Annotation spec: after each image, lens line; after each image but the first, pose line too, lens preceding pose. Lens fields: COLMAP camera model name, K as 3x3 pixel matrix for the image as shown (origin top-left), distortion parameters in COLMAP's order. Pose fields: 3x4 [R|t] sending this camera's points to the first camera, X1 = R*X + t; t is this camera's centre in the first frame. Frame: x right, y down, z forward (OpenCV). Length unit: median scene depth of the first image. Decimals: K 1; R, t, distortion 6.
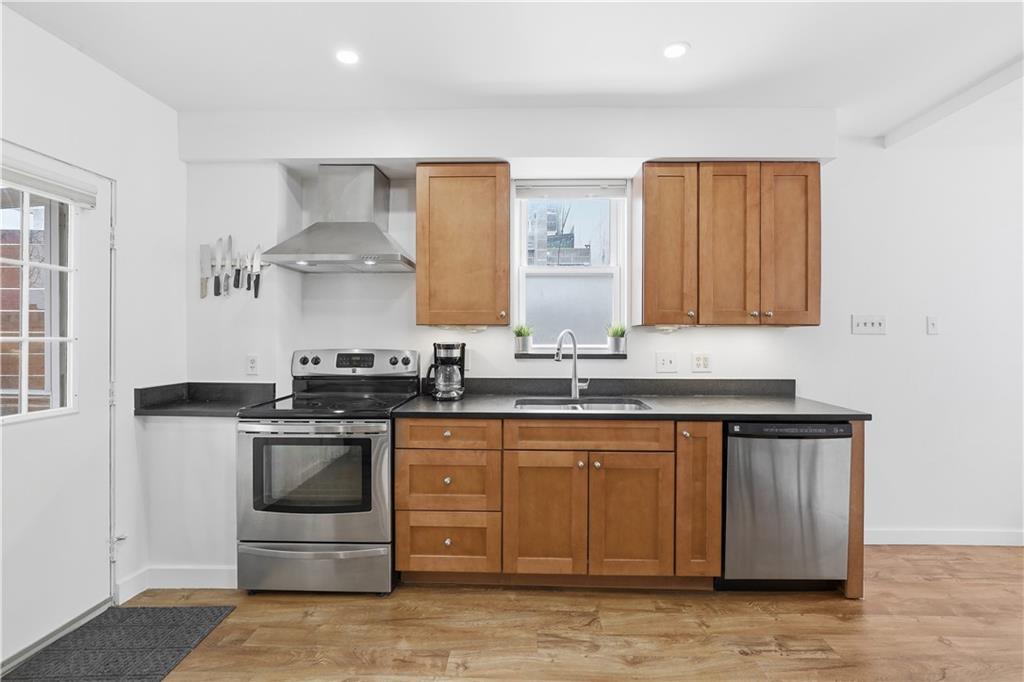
lens RADIAL K [[476.0, 0, 519.1], [0, 476.0, 336.2], [0, 0, 1]] dist [-0.015670, 0.004121]
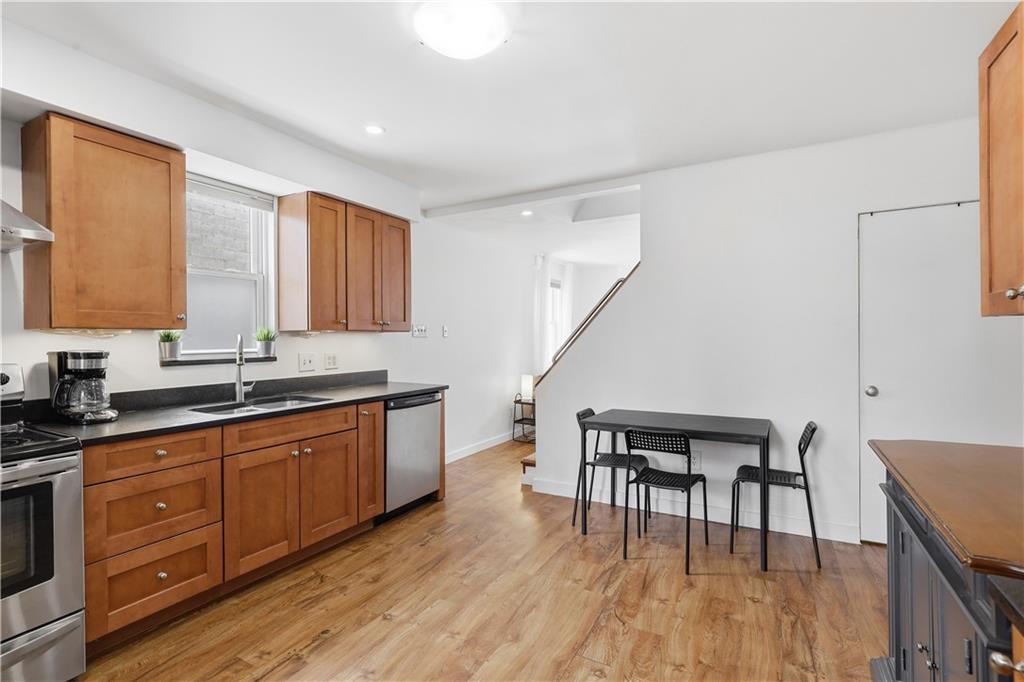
lens RADIAL K [[476.0, 0, 520.2], [0, 476.0, 340.4], [0, 0, 1]] dist [-0.015670, 0.004121]
pose [[0.455279, -0.010889, 0.890282, -0.610052], [0.006535, 0.999939, 0.008888, -0.006500], [-0.890325, 0.001772, 0.455323, 0.007987]]
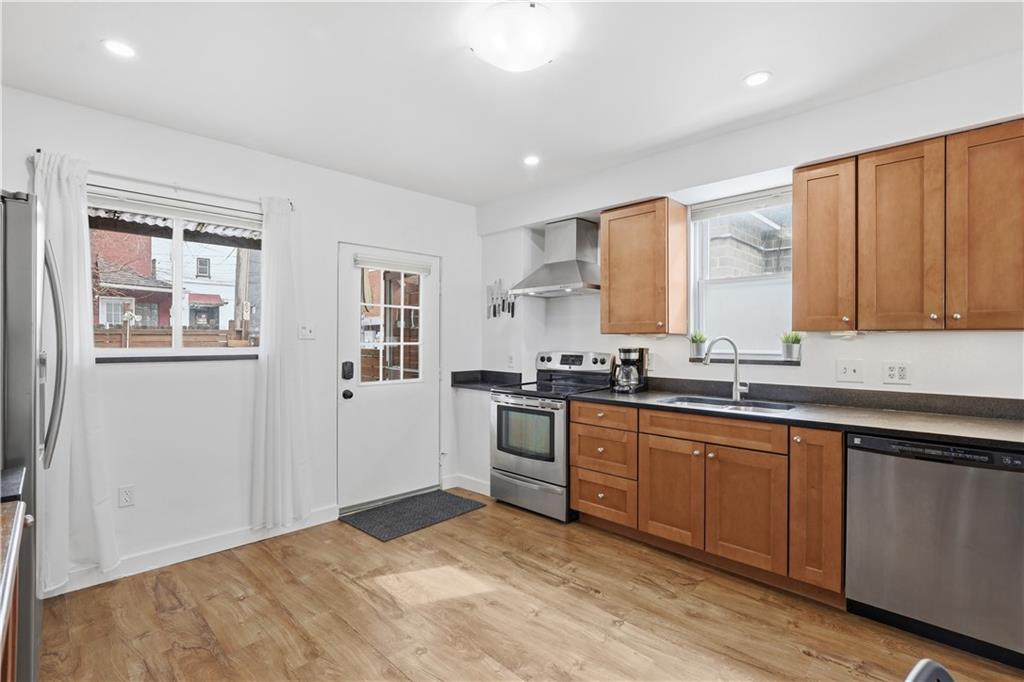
lens RADIAL K [[476.0, 0, 520.6], [0, 476.0, 339.7], [0, 0, 1]] dist [-0.015670, 0.004121]
pose [[0.735927, -0.001878, -0.677058, 0.581172], [-0.000613, 0.999994, -0.003440, -0.002984], [0.677060, 0.002947, 0.735921, -0.141548]]
